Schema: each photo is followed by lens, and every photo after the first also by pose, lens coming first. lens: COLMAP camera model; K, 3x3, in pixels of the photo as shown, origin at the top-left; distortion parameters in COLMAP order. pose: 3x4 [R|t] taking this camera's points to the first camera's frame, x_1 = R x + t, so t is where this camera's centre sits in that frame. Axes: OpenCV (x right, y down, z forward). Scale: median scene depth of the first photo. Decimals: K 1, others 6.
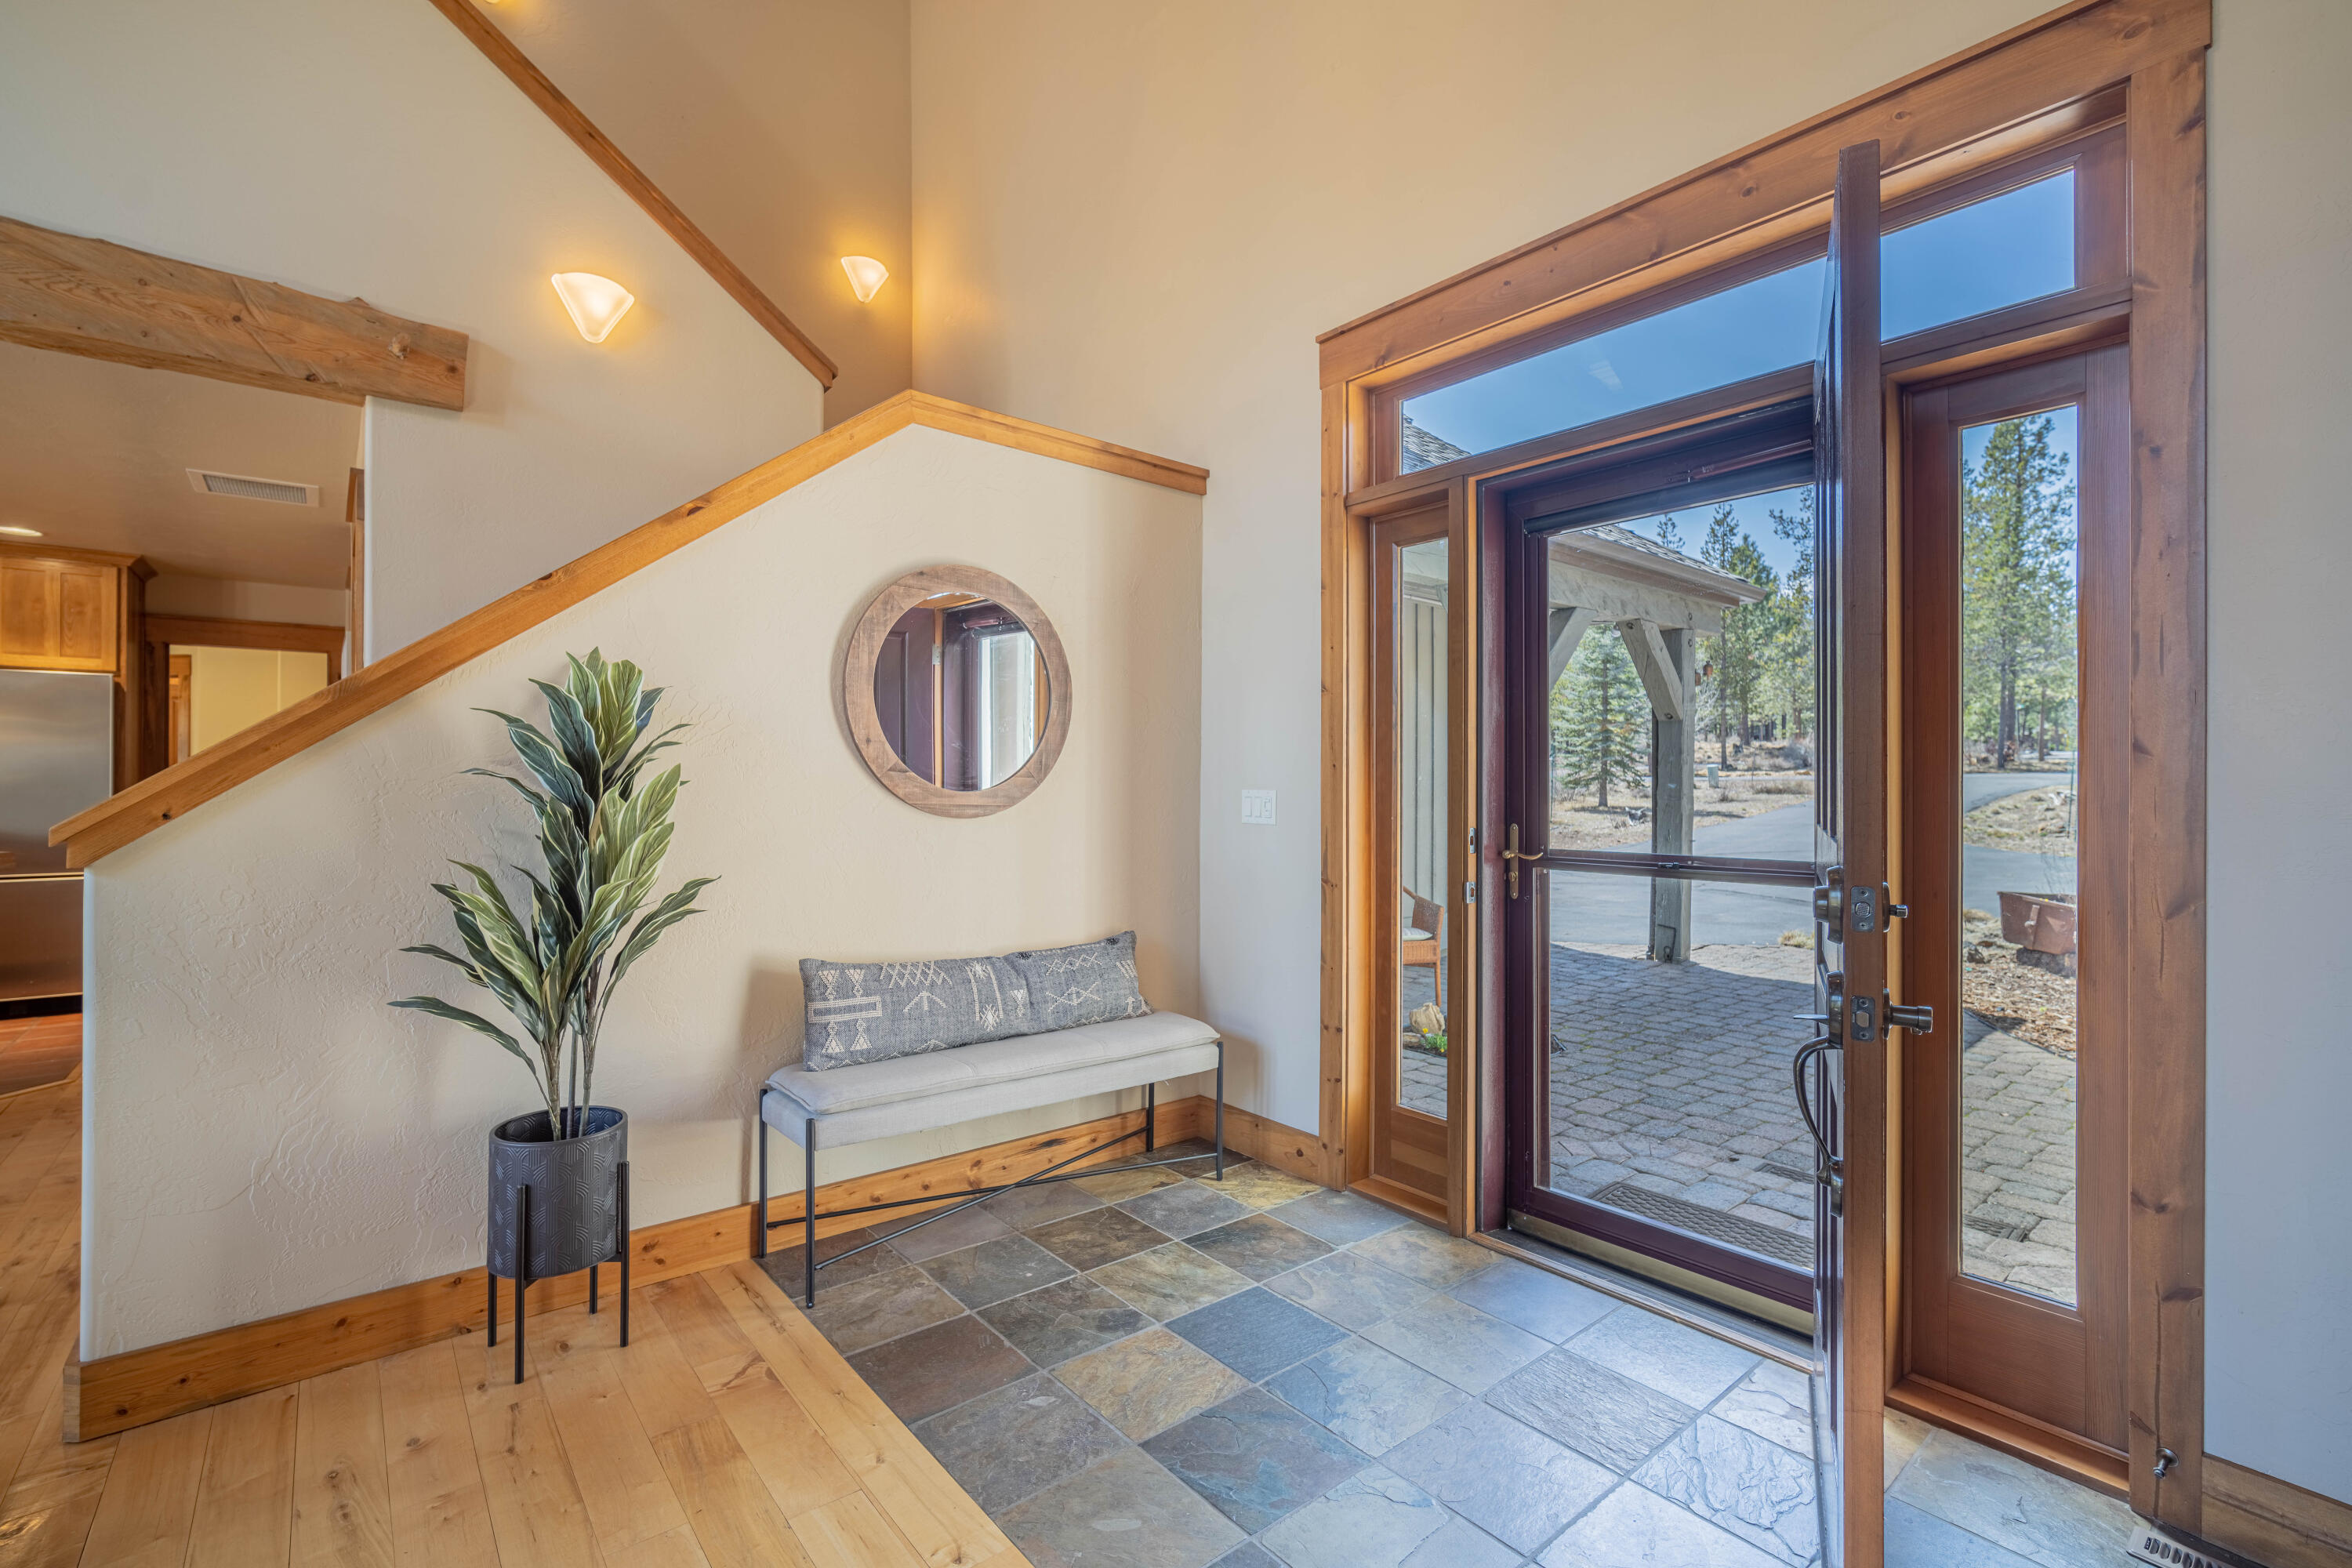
lens RADIAL K [[1035.1, 0, 1176.0], [0, 1035.1, 784.0], [0, 0, 1]] dist [-0.014200, 0.004026]
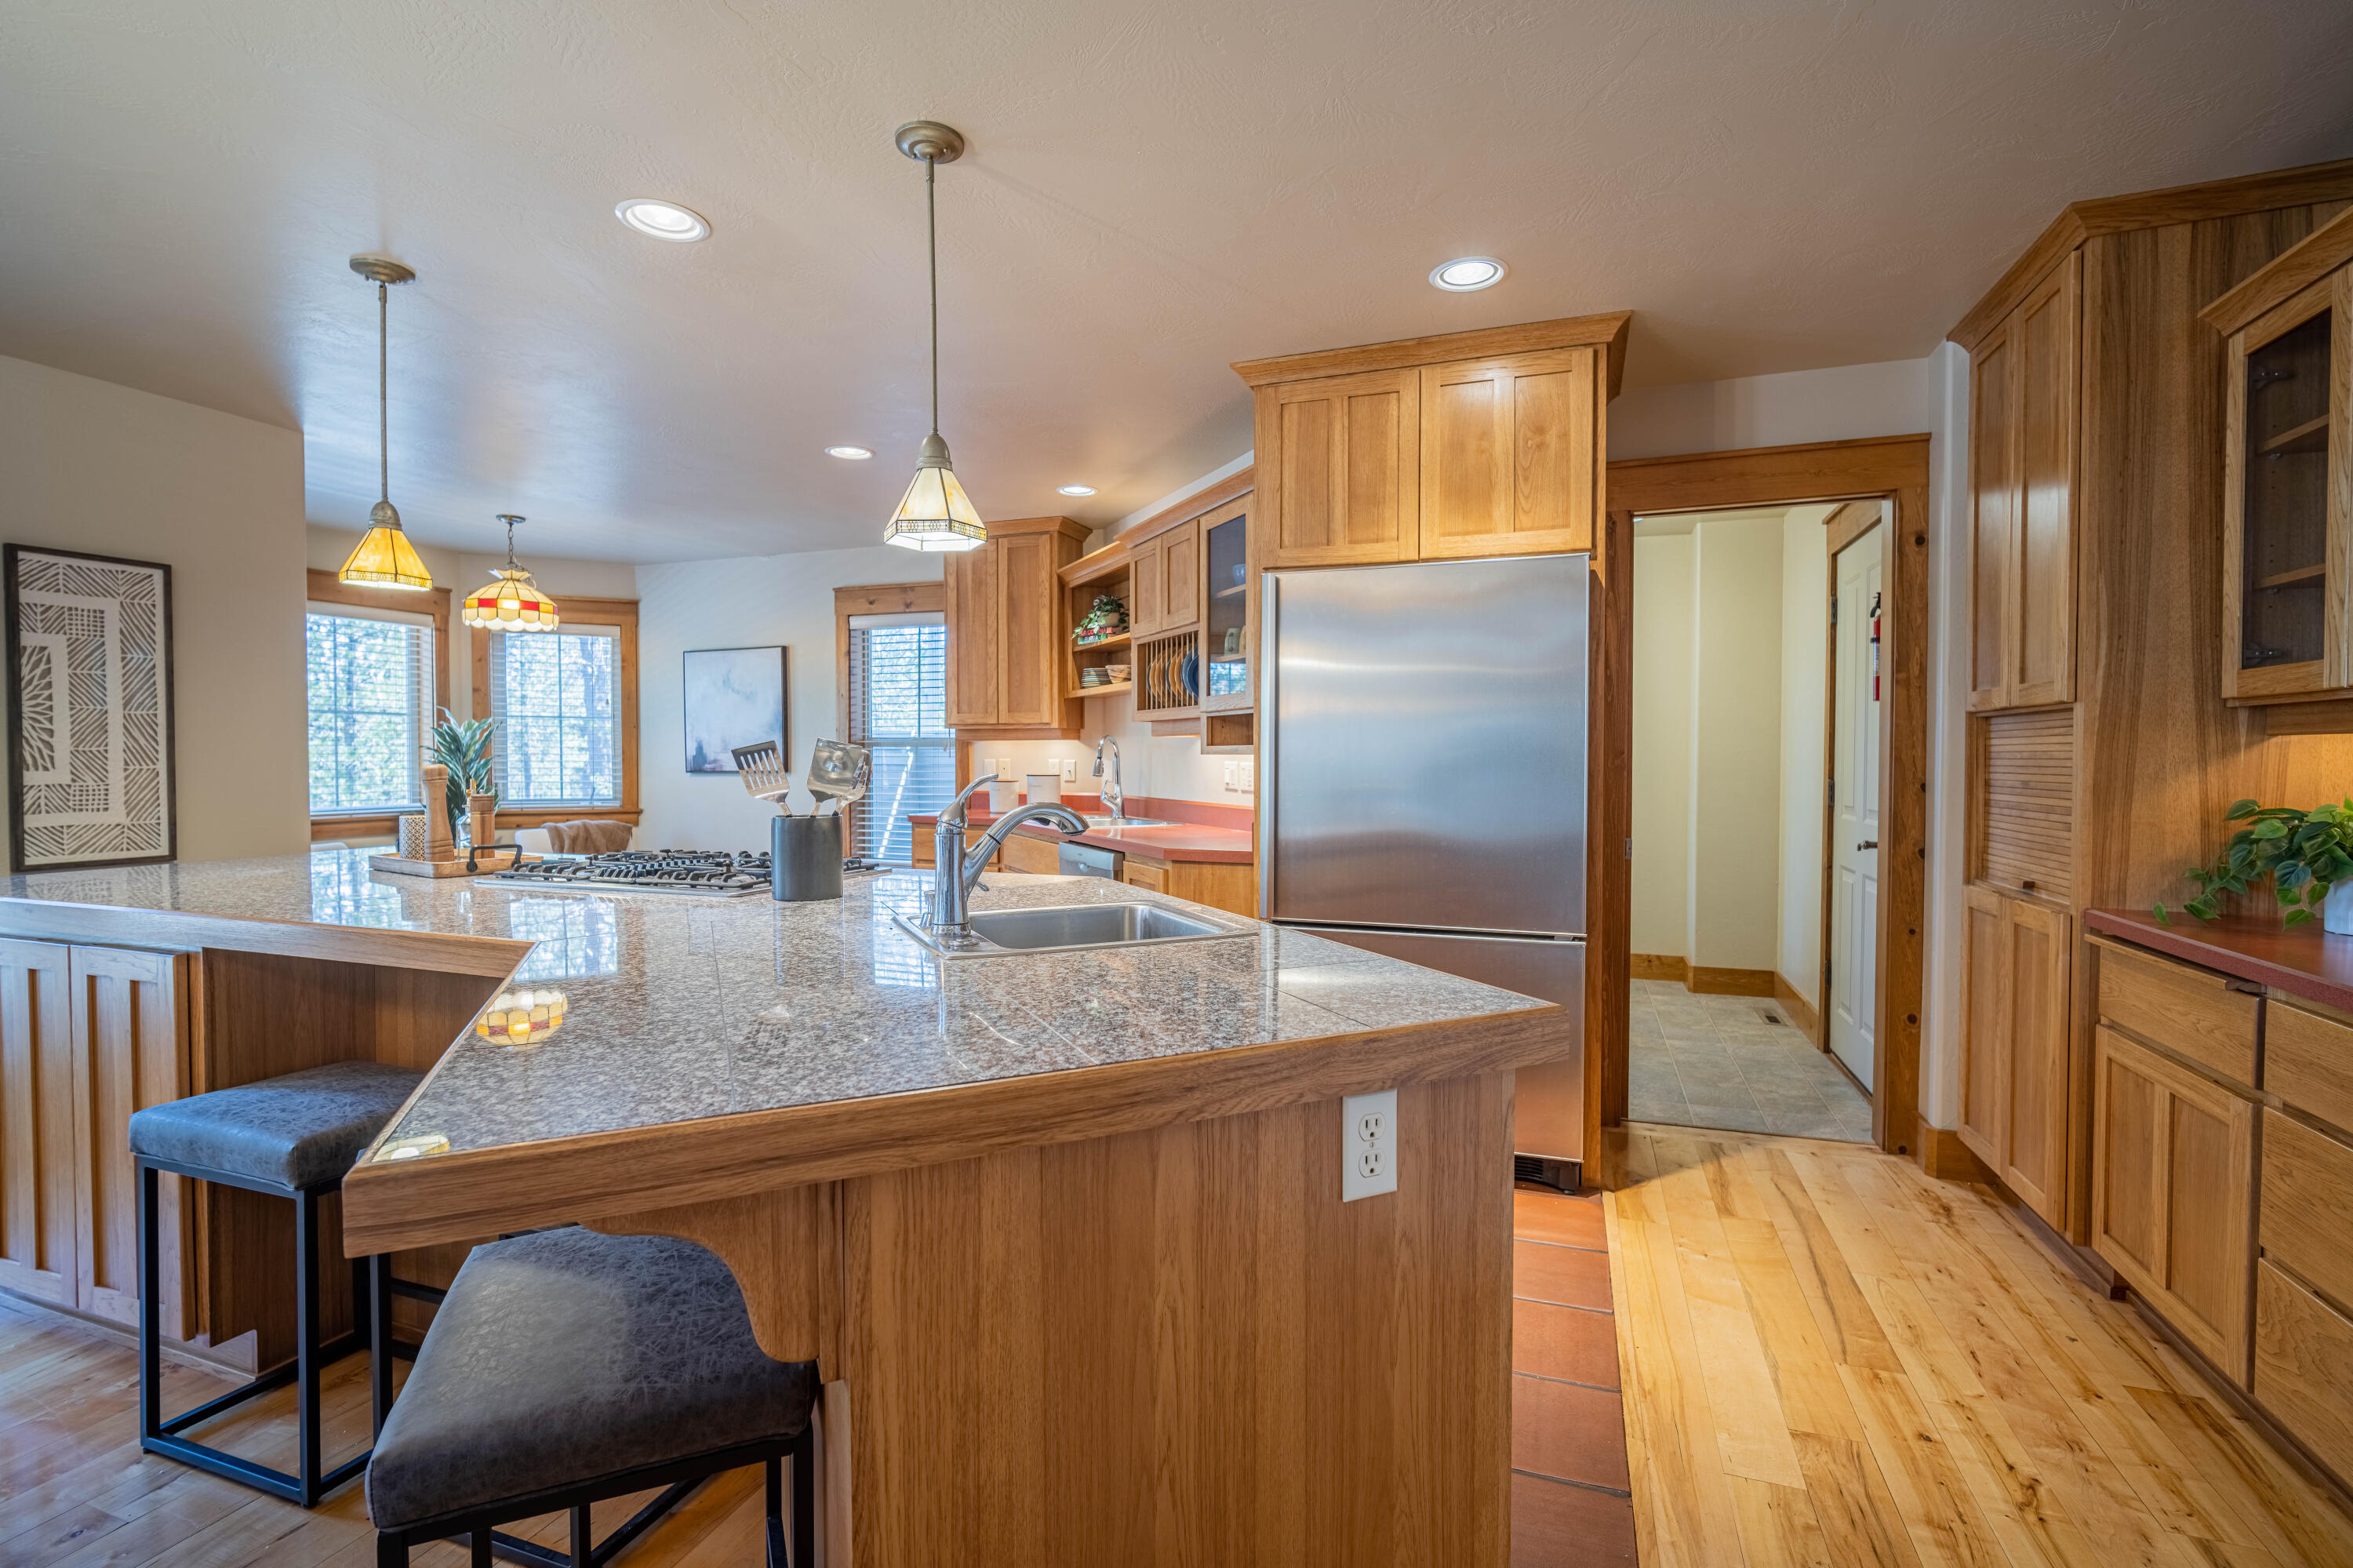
lens RADIAL K [[1053.1, 0, 1176.5], [0, 1053.1, 784.0], [0, 0, 1]] dist [-0.014717, 0.000327]
pose [[0.509663, 0.017692, -0.860192, -0.687519], [0.002195, 0.999759, 0.021863, -0.003221], [0.860371, -0.013031, 0.509501, 0.550679]]
